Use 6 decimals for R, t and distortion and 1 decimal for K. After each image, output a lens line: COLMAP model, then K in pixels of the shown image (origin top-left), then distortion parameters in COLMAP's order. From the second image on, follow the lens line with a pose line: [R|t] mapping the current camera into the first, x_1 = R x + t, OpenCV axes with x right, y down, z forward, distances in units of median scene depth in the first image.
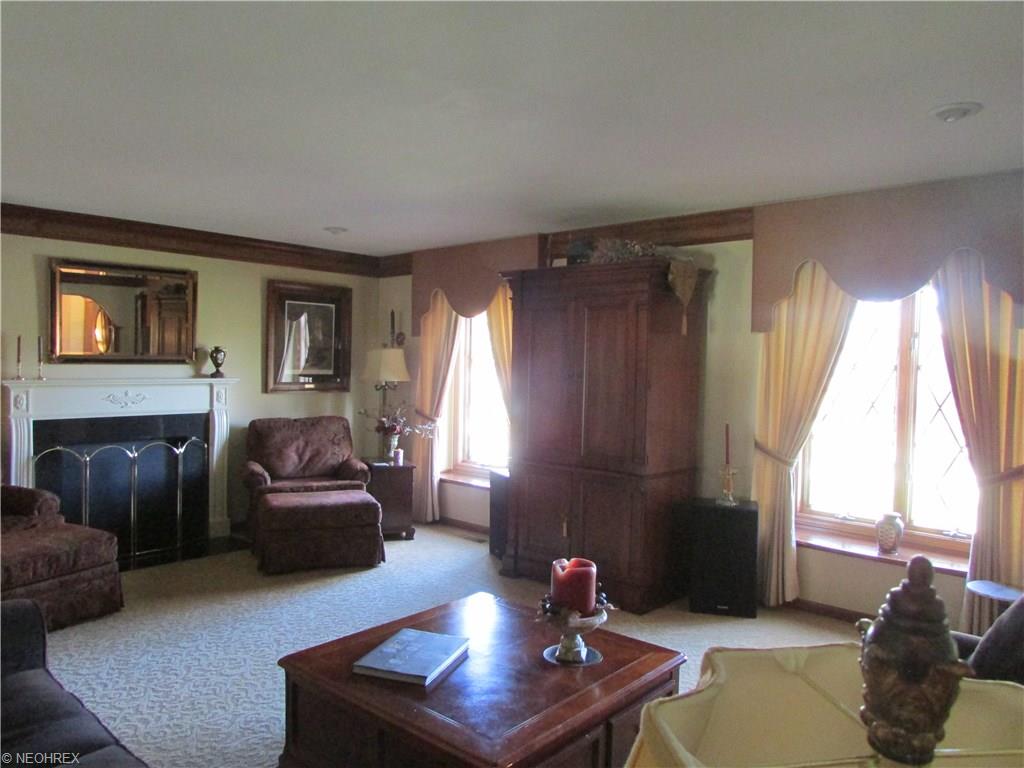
lens RADIAL K [[740.9, 0, 511.9], [0, 740.9, 378.3], [0, 0, 1]] dist [-0.009403, -0.005715]
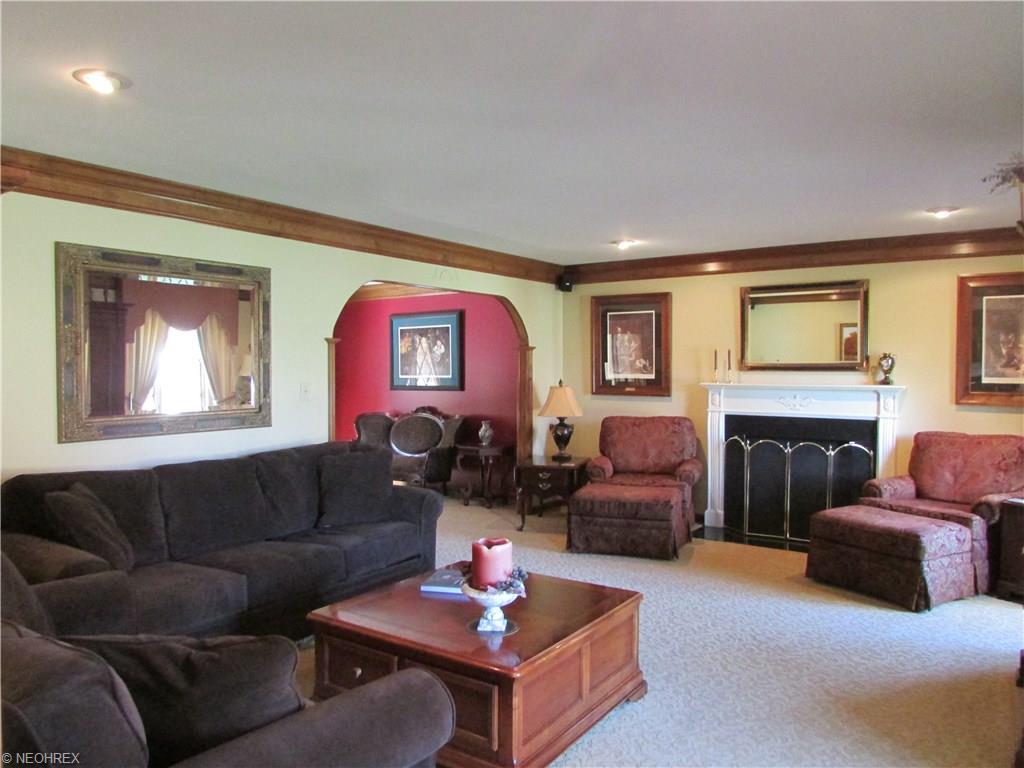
lens RADIAL K [[740.9, 0, 511.9], [0, 740.9, 378.3], [0, 0, 1]] dist [-0.009403, -0.005715]
pose [[0.128280, 0.006016, -0.991720, 0.520698], [-0.020729, 0.999779, 0.003384, -0.002699], [0.991521, 0.020124, 0.128376, 0.388240]]
